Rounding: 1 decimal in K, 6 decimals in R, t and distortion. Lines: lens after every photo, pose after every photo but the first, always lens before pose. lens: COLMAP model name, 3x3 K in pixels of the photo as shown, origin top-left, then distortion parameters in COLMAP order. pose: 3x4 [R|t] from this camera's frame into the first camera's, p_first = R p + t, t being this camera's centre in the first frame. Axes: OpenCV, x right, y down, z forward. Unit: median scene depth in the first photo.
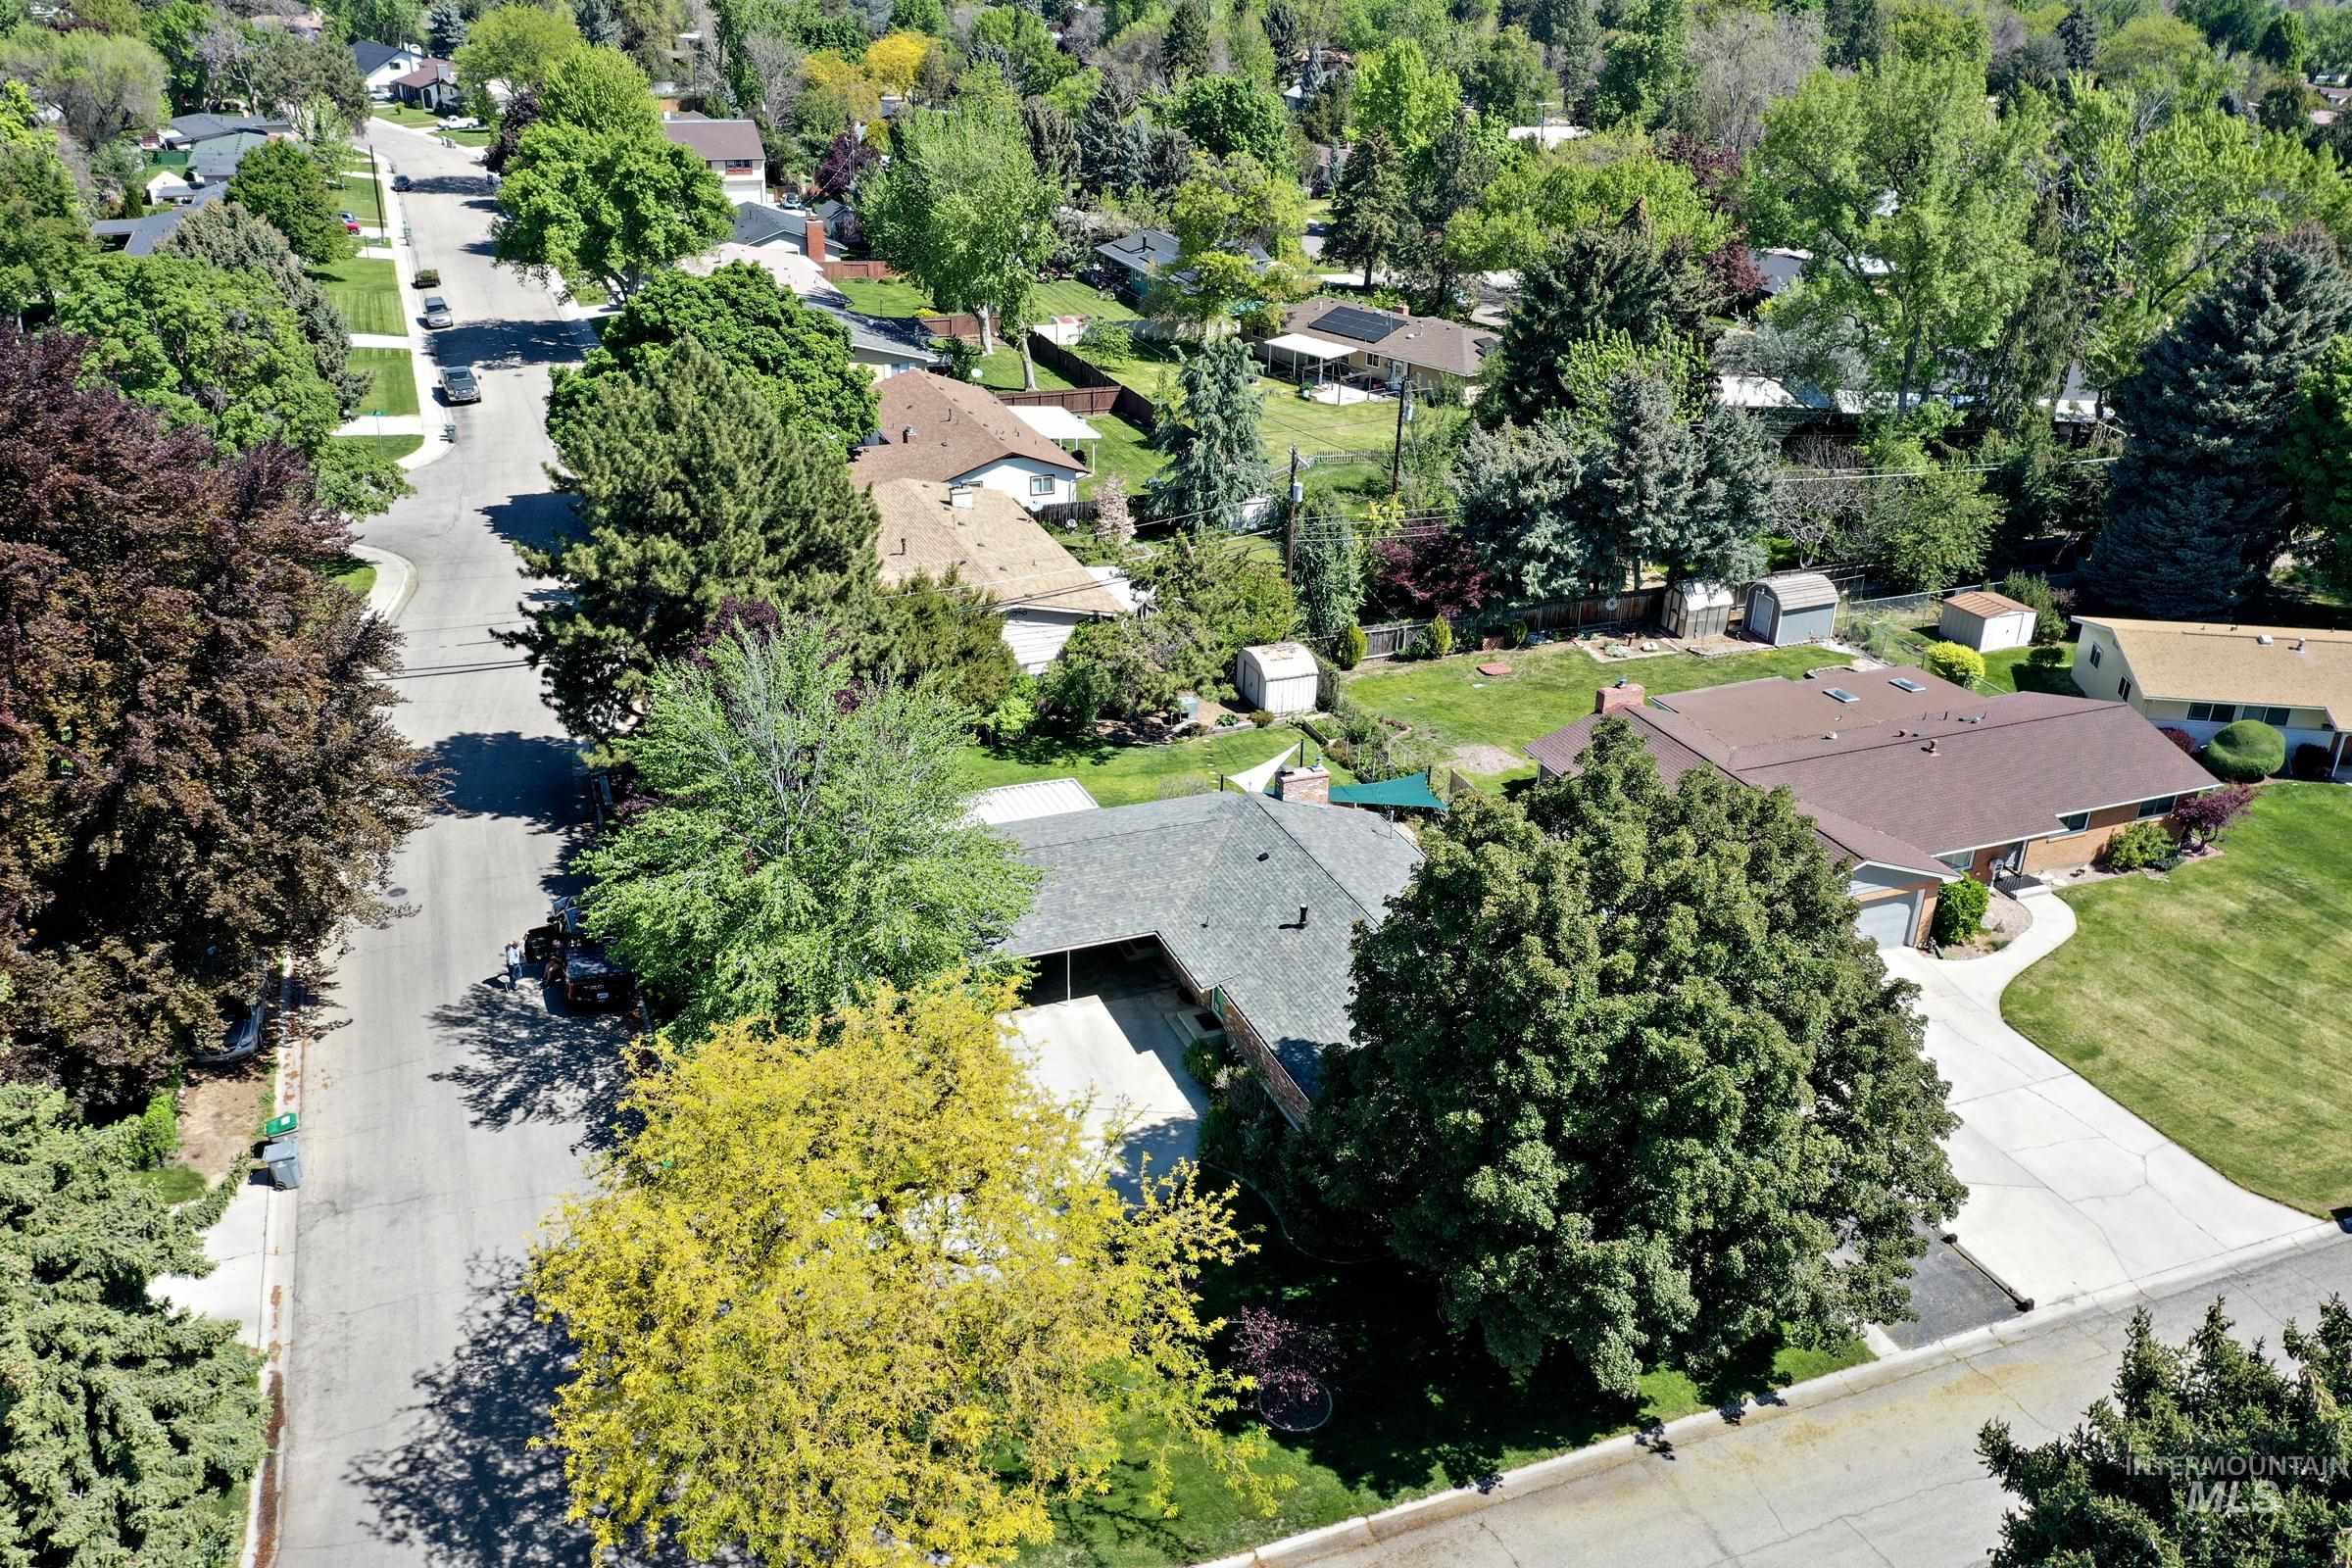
lens RADIAL K [[1874.8, 0, 1166.4], [0, 1874.8, 793.5], [0, 0, 1]] dist [0.019121, 0.009424]
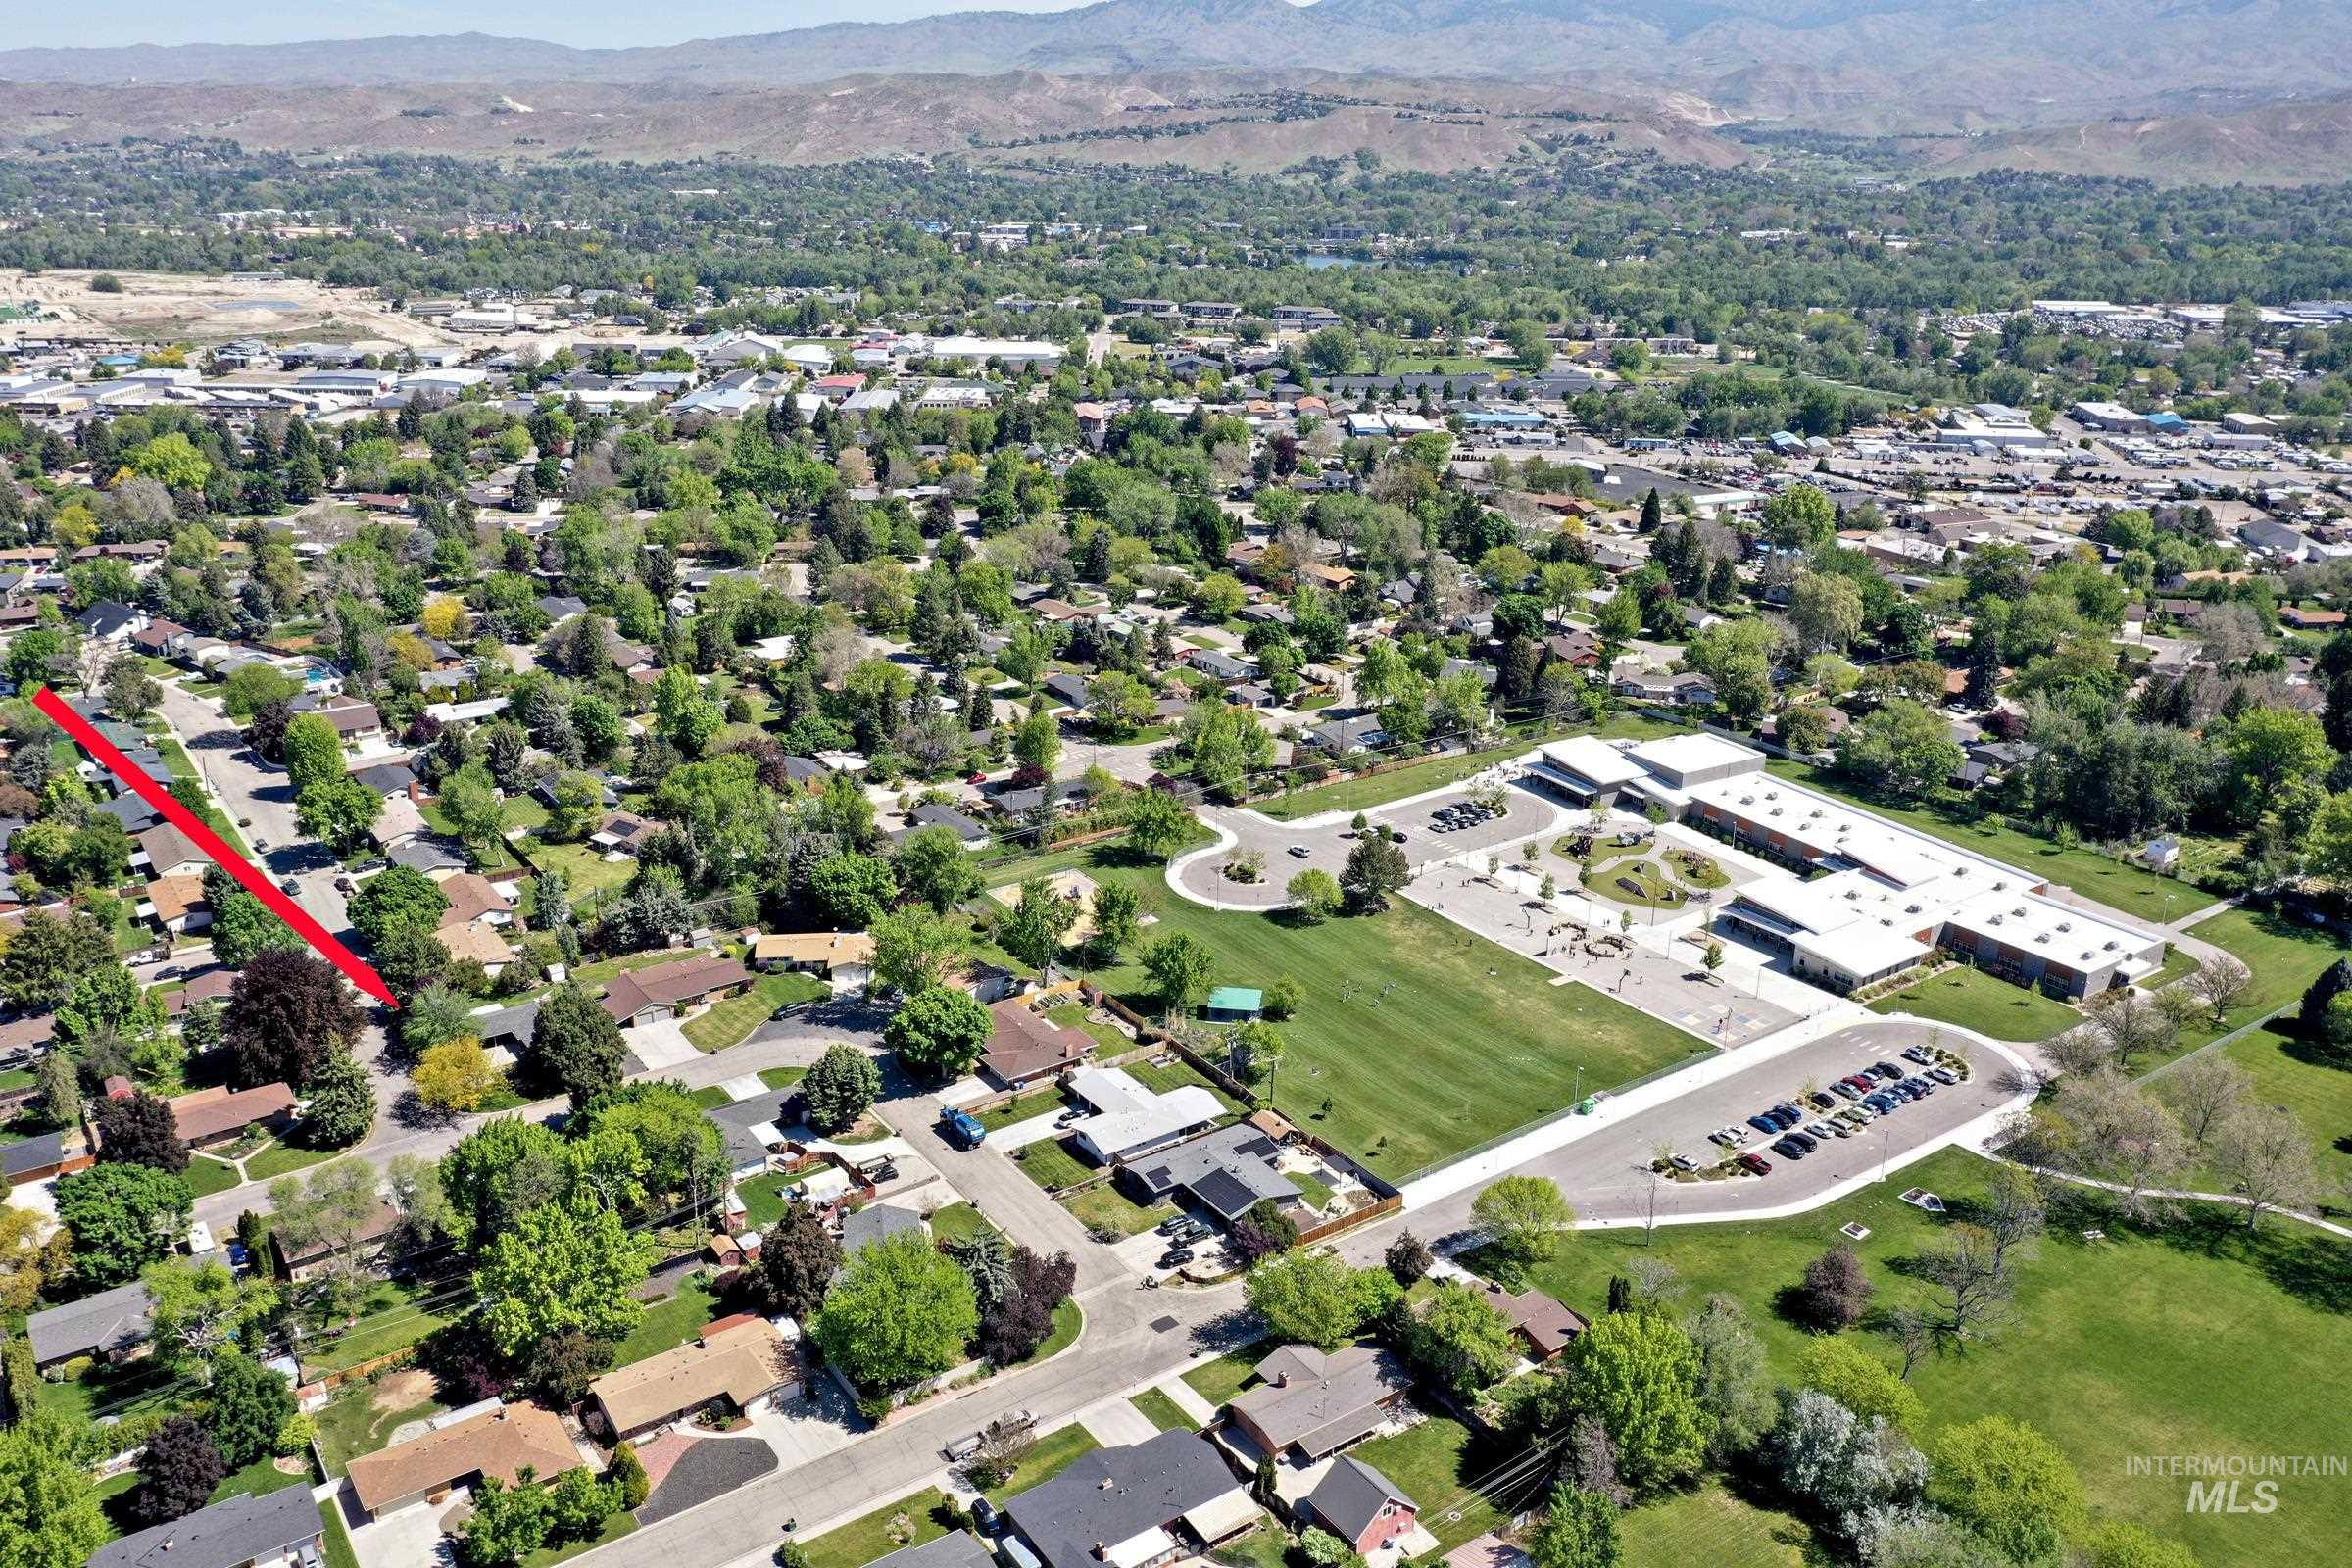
lens RADIAL K [[1874.8, 0, 1164.8], [0, 1874.8, 781.6], [0, 0, 1]] dist [0.019121, 0.009424]
pose [[0.973909, -0.085519, 0.210210, 0.542587], [0.105240, 0.990852, -0.084477, 0.012884], [-0.201062, 0.104395, 0.974000, -3.409370]]
